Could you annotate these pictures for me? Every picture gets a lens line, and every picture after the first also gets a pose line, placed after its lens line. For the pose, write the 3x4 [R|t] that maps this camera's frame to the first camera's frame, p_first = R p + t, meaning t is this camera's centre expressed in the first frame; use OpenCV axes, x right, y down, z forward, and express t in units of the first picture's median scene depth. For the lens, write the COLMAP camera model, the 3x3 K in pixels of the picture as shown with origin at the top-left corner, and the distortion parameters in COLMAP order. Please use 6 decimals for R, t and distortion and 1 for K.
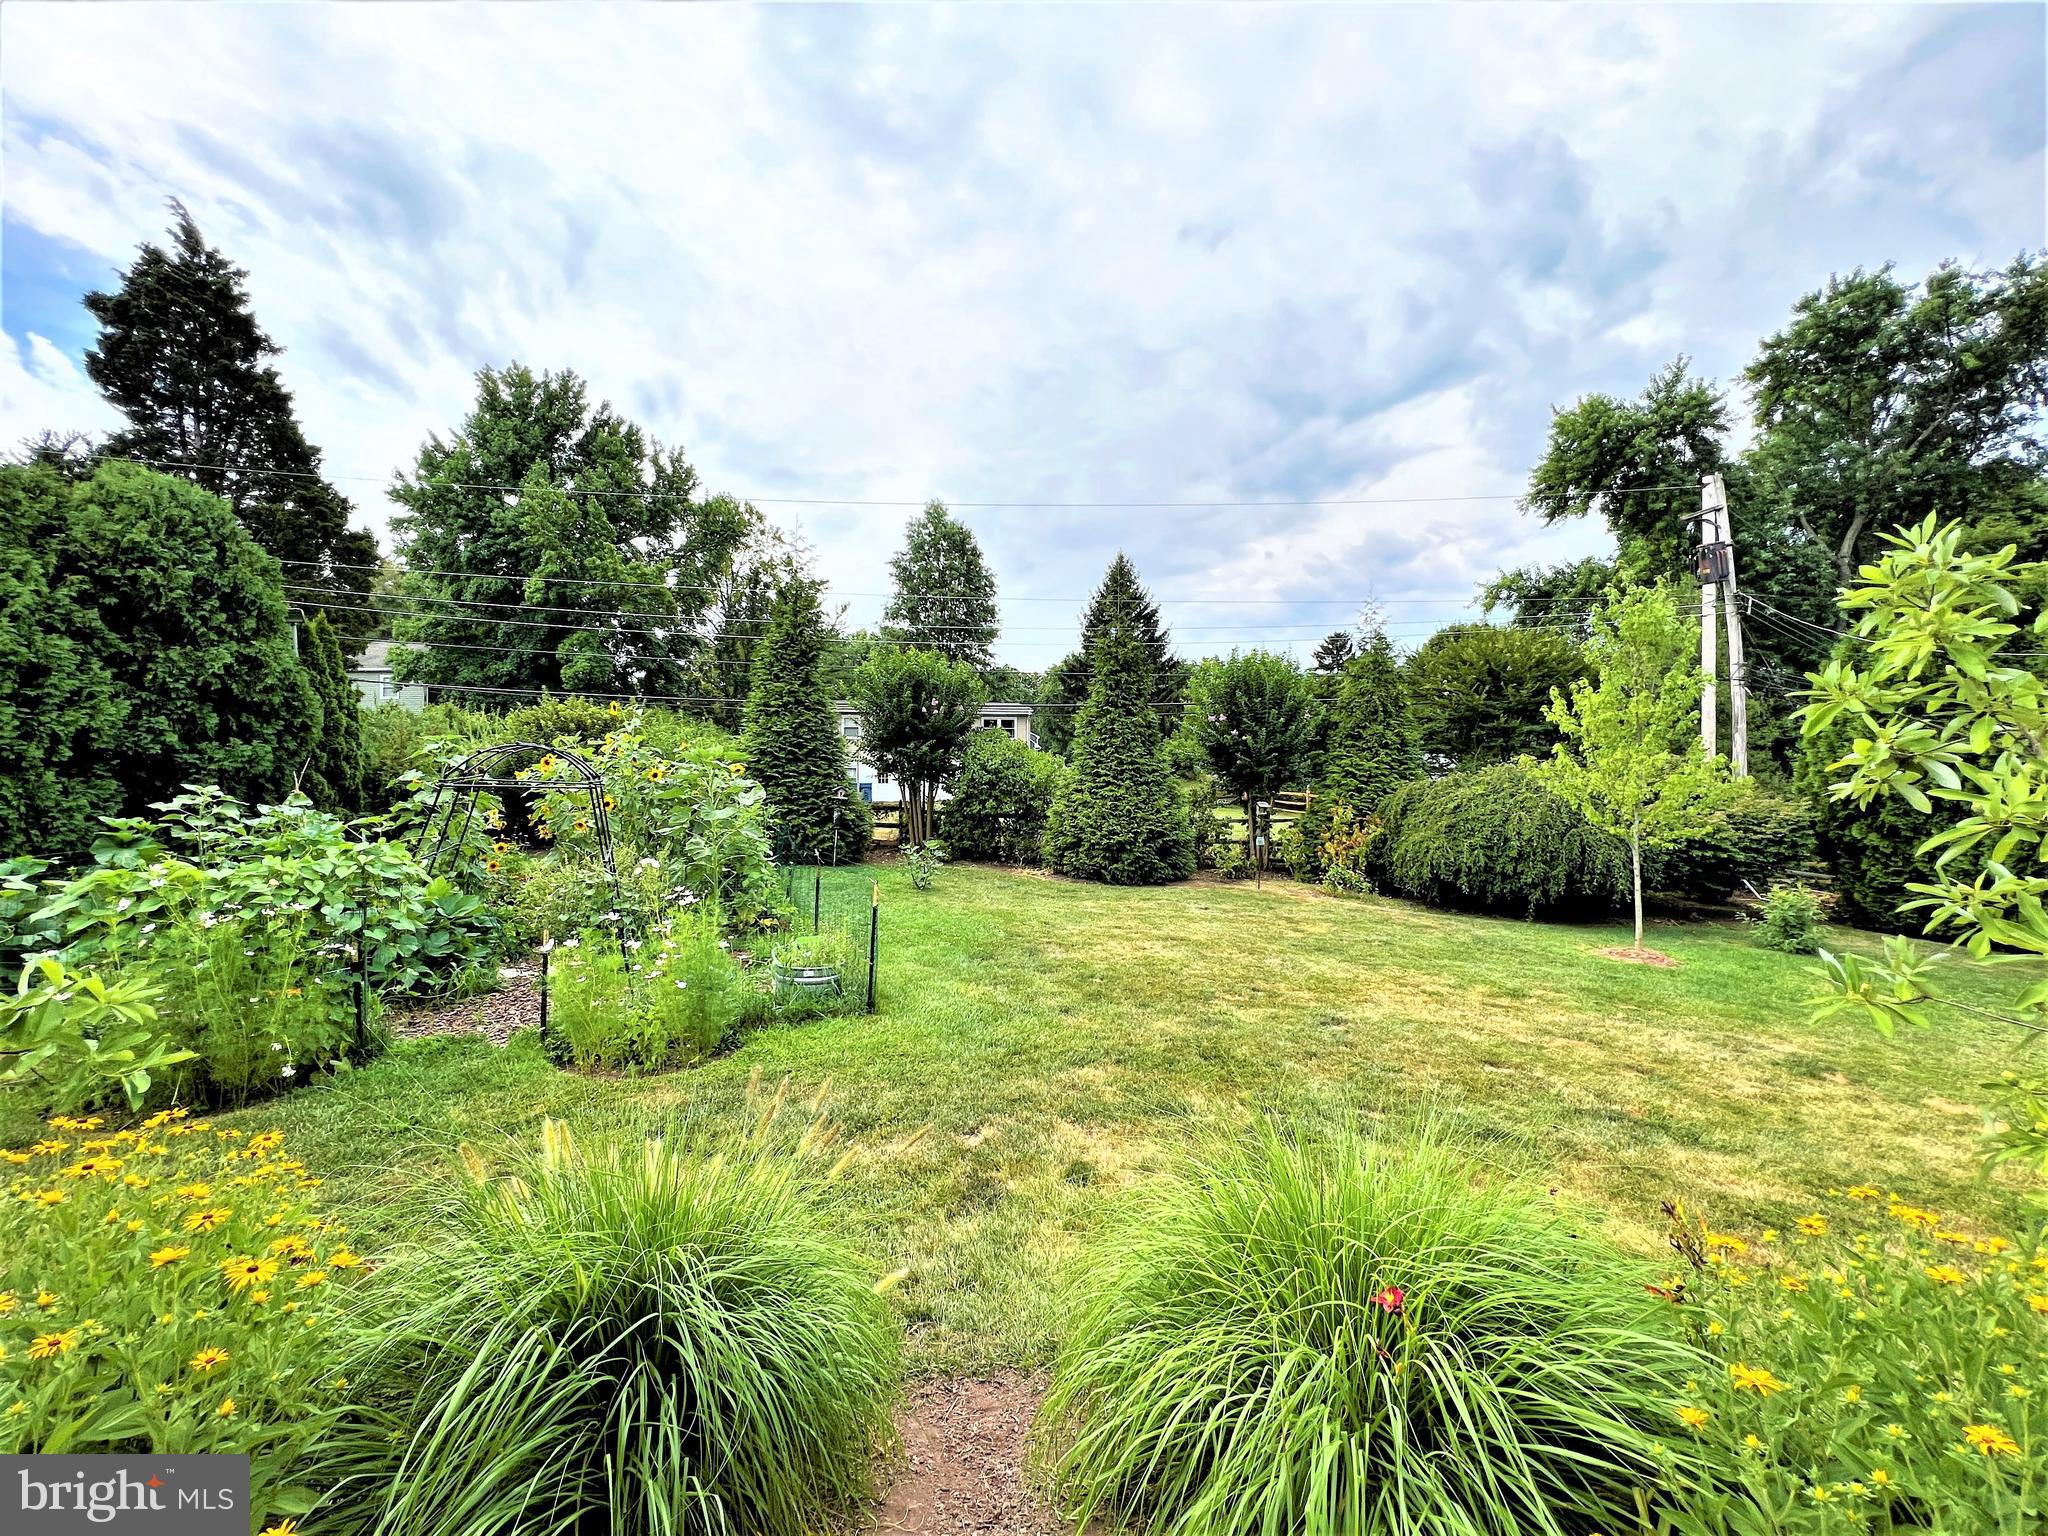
lens RADIAL K [[808.5, 0, 1020.6], [0, 808.5, 756.1], [0, 0, 1]] dist [0.000093, -0.000287]
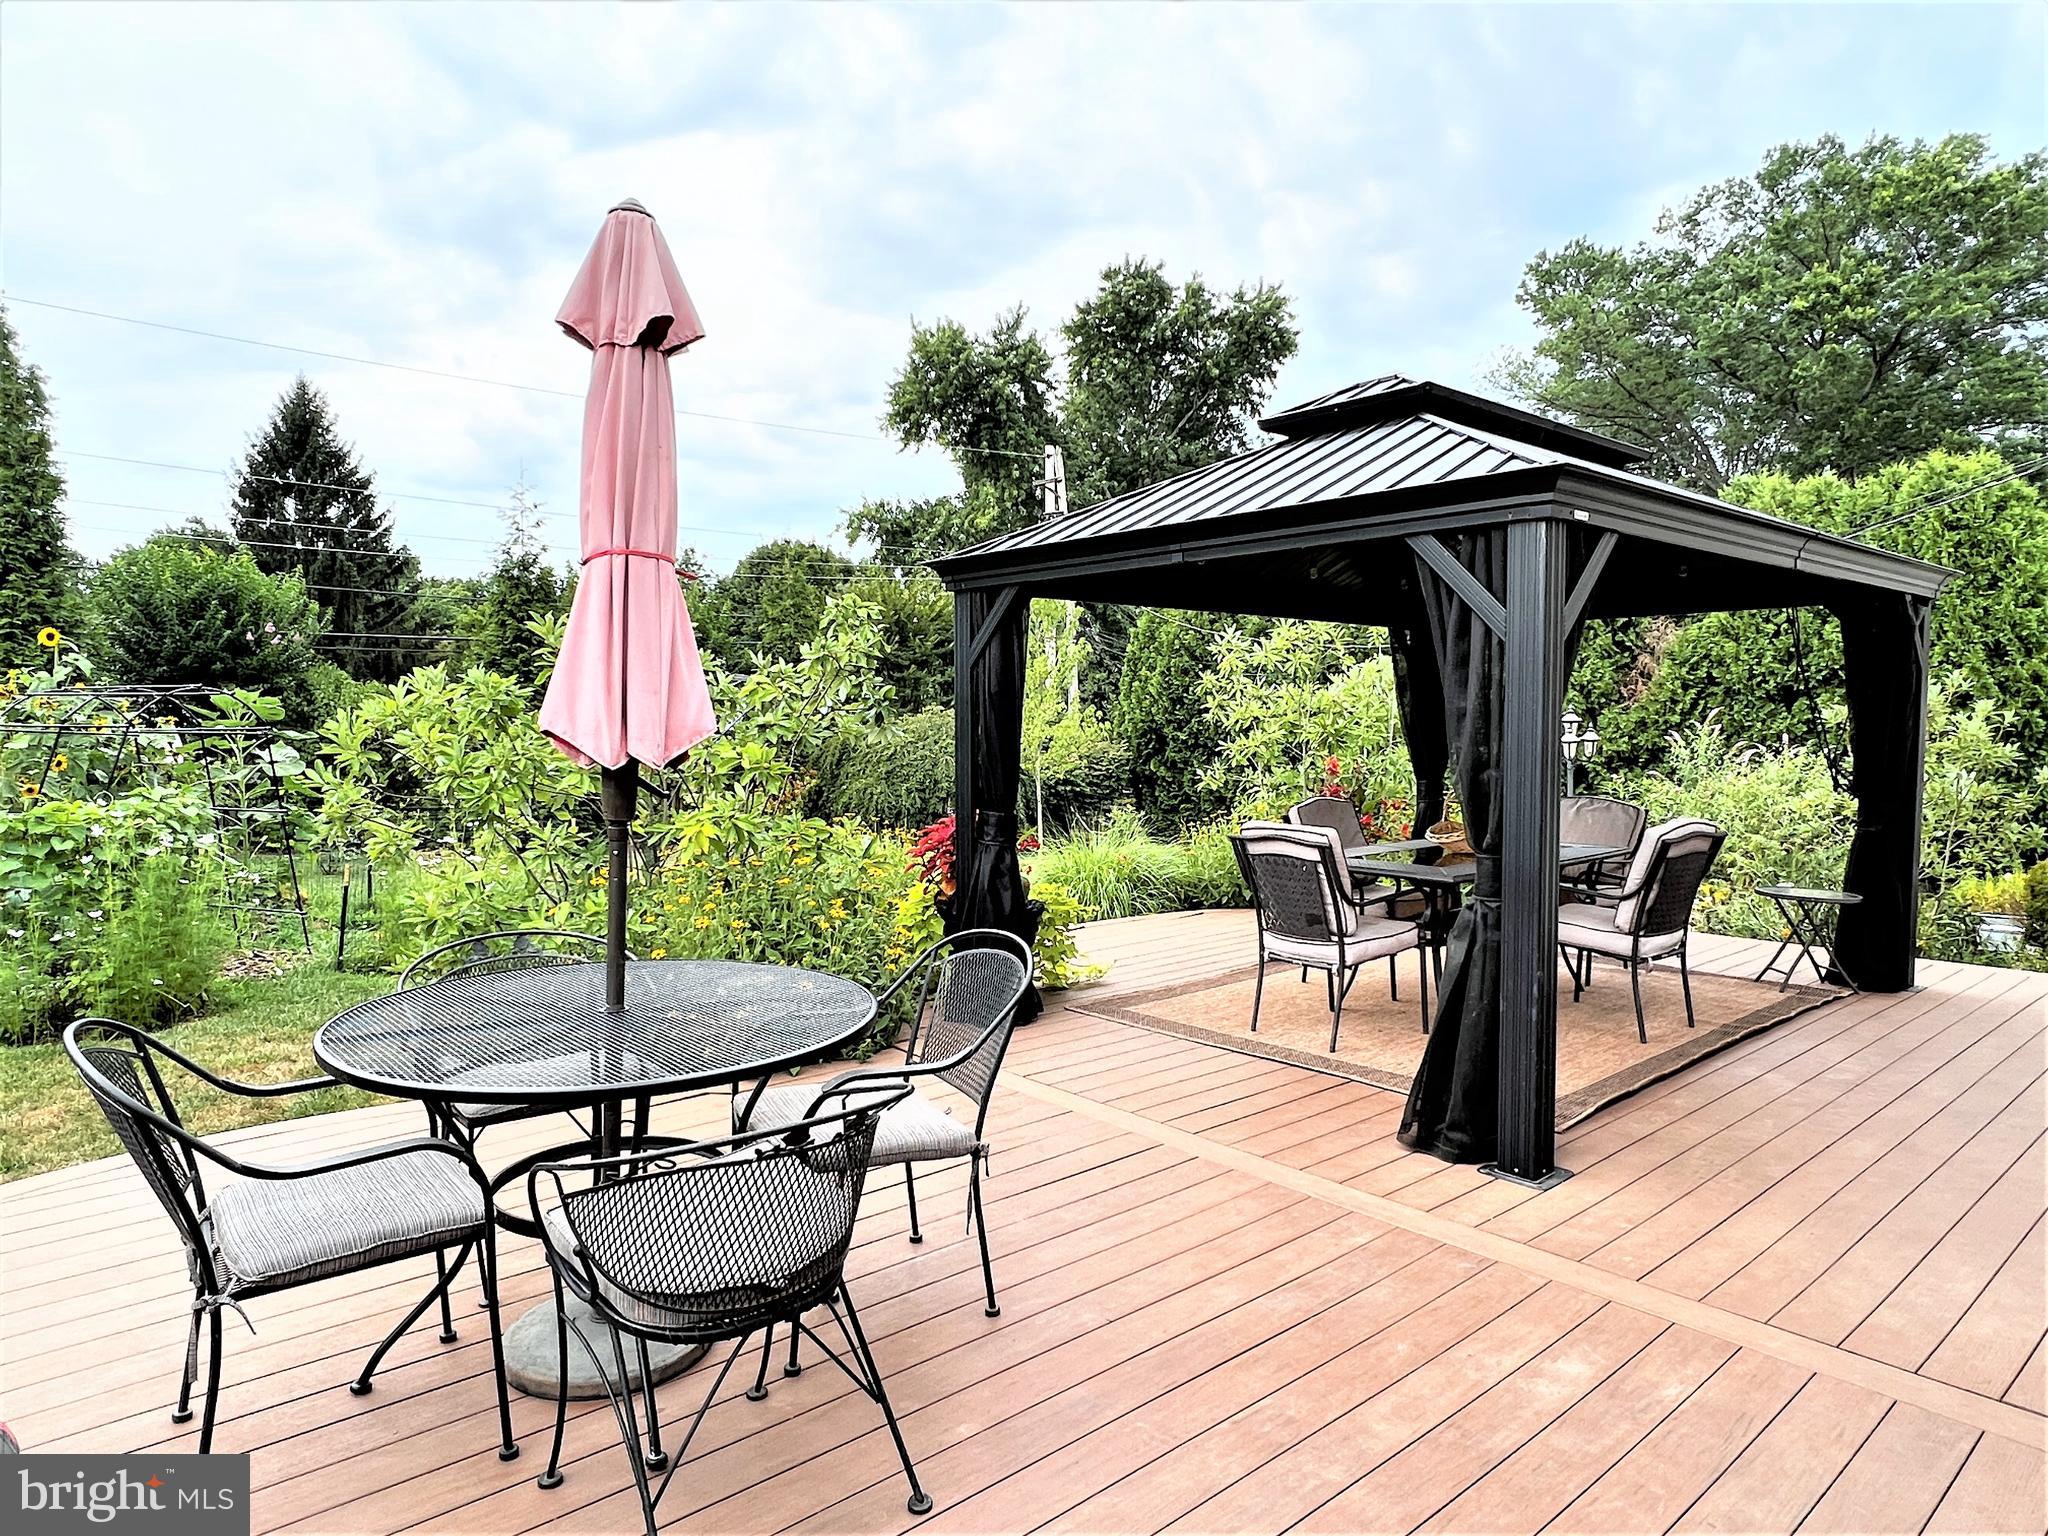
lens RADIAL K [[1251.7, 0, 1024.0], [0, 1251.7, 768.0], [0, 0, 1]] dist [-0.068416, -0.000816]
pose [[0.748264, -0.026930, 0.662854, -0.197859], [-0.005224, 0.998906, 0.046481, 0.002052], [-0.663381, -0.038243, 0.747304, -0.158371]]
